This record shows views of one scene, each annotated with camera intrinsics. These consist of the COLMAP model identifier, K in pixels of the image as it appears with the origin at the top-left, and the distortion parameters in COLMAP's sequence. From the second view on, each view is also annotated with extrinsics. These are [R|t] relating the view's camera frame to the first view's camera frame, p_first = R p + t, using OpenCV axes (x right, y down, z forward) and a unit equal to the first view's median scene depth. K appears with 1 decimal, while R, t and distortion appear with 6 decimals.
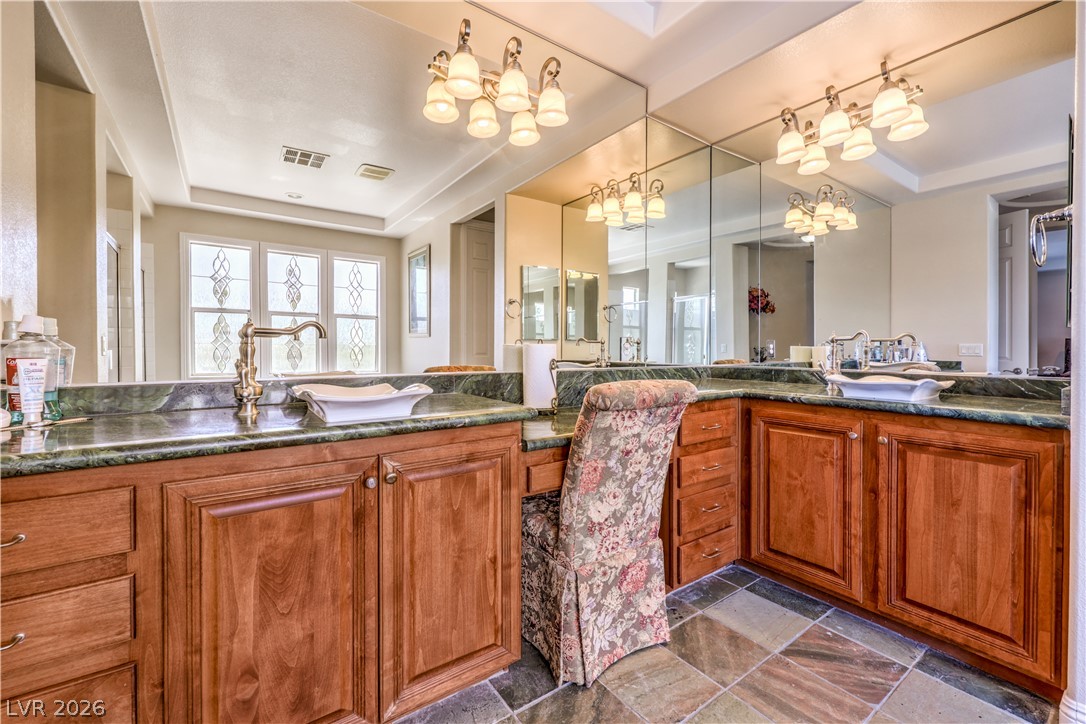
lens RADIAL K [[443.9, 0, 538.2], [0, 443.9, 353.0], [0, 0, 1]] dist [-0.001493, 0.000012]
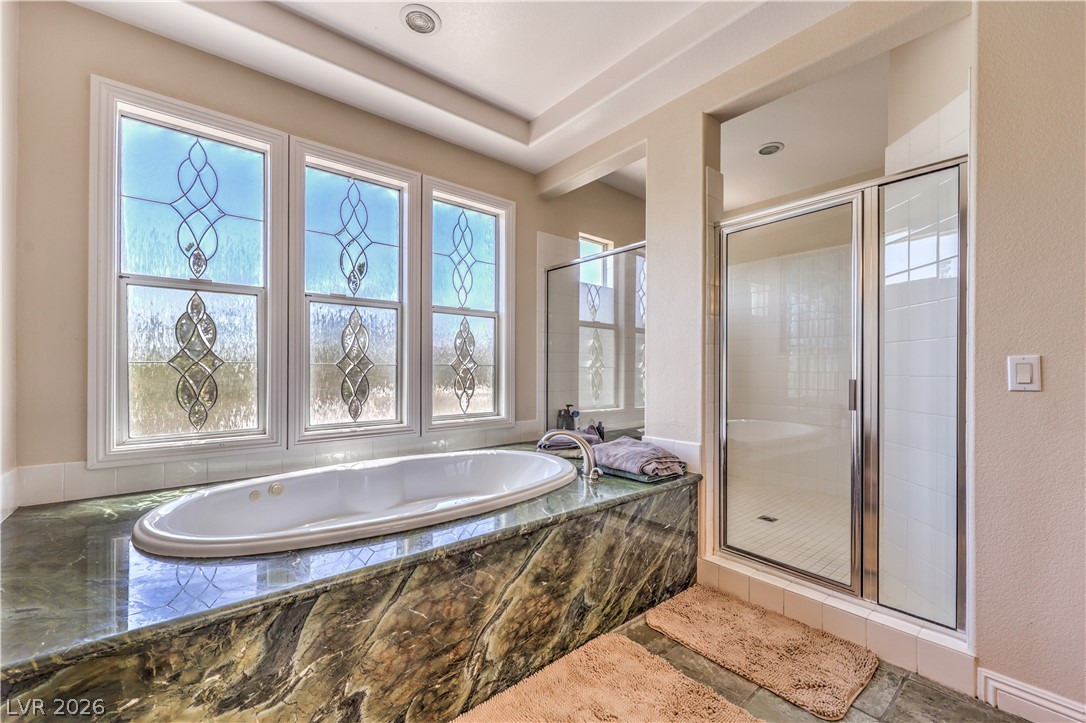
lens RADIAL K [[443.9, 0, 546.1], [0, 443.9, 369.4], [0, 0, 1]] dist [-0.001493, 0.000012]
pose [[0.996956, 0.004633, 0.077829, -0.393470], [-0.003736, 0.999925, -0.011669, -0.009946], [-0.077877, 0.011343, 0.996898, 0.525985]]
